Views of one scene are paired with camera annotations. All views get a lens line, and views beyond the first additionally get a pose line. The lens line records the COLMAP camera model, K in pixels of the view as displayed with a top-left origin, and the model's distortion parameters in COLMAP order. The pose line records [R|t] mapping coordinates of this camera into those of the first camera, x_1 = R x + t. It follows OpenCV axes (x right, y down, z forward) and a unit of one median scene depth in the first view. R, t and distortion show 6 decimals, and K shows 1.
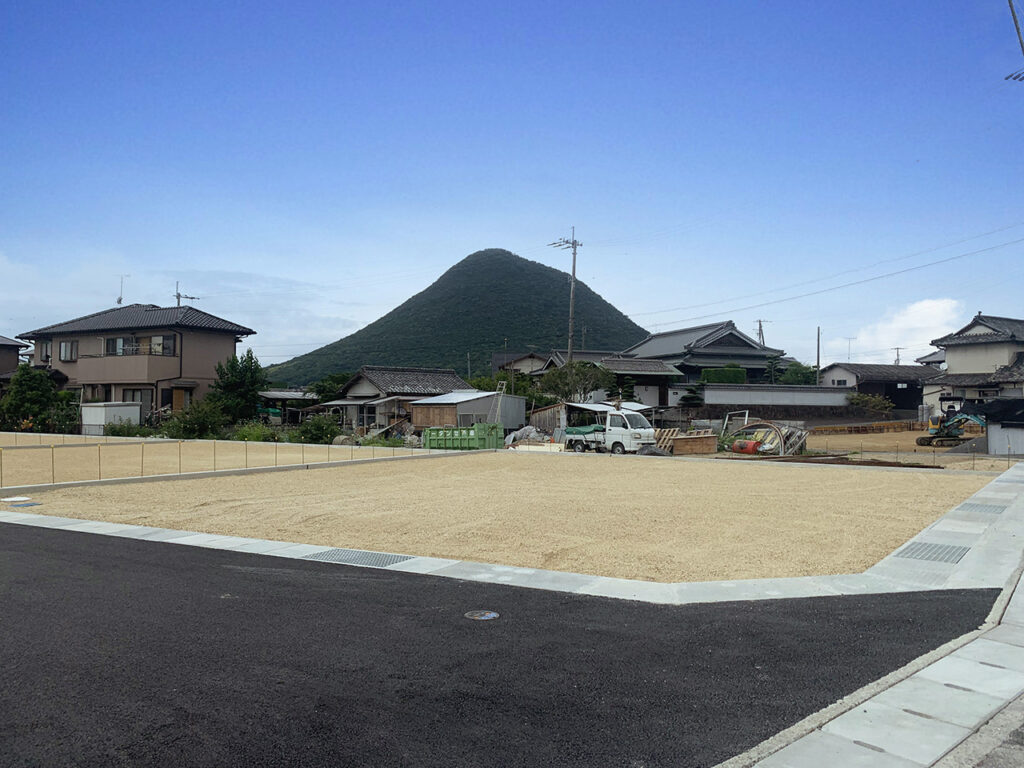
lens RADIAL K [[776.2, 0, 512.0], [0, 776.2, 384.0], [0, 0, 1]] dist [0.090576, -0.165495]
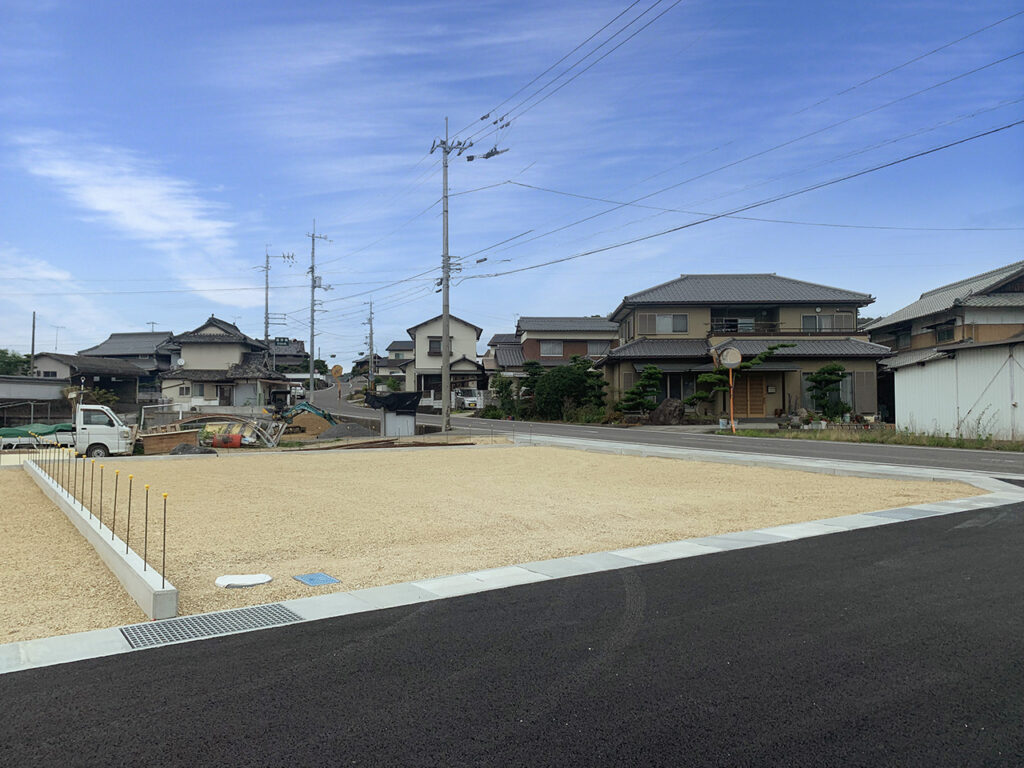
lens RADIAL K [[776.2, 0, 512.0], [0, 776.2, 384.0], [0, 0, 1]] dist [0.090576, -0.165495]
pose [[0.421737, 0.016351, 0.906571, -0.278596], [-0.023447, 0.999700, -0.007124, 0.005489], [-0.906415, -0.018252, 0.421994, 0.171742]]
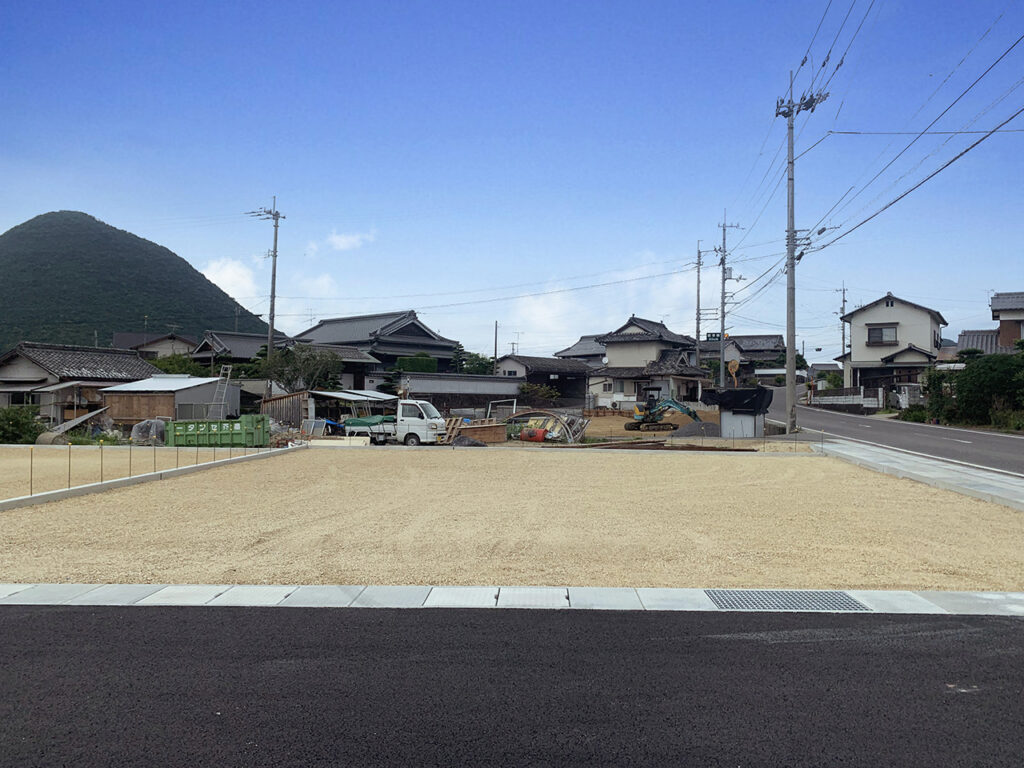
lens RADIAL K [[776.2, 0, 512.0], [0, 776.2, 384.0], [0, 0, 1]] dist [0.090576, -0.165495]
pose [[0.880734, 0.008990, 0.473525, -0.131758], [-0.016190, 0.999807, 0.011130, 0.001925], [-0.473334, -0.017469, 0.880710, 0.077944]]
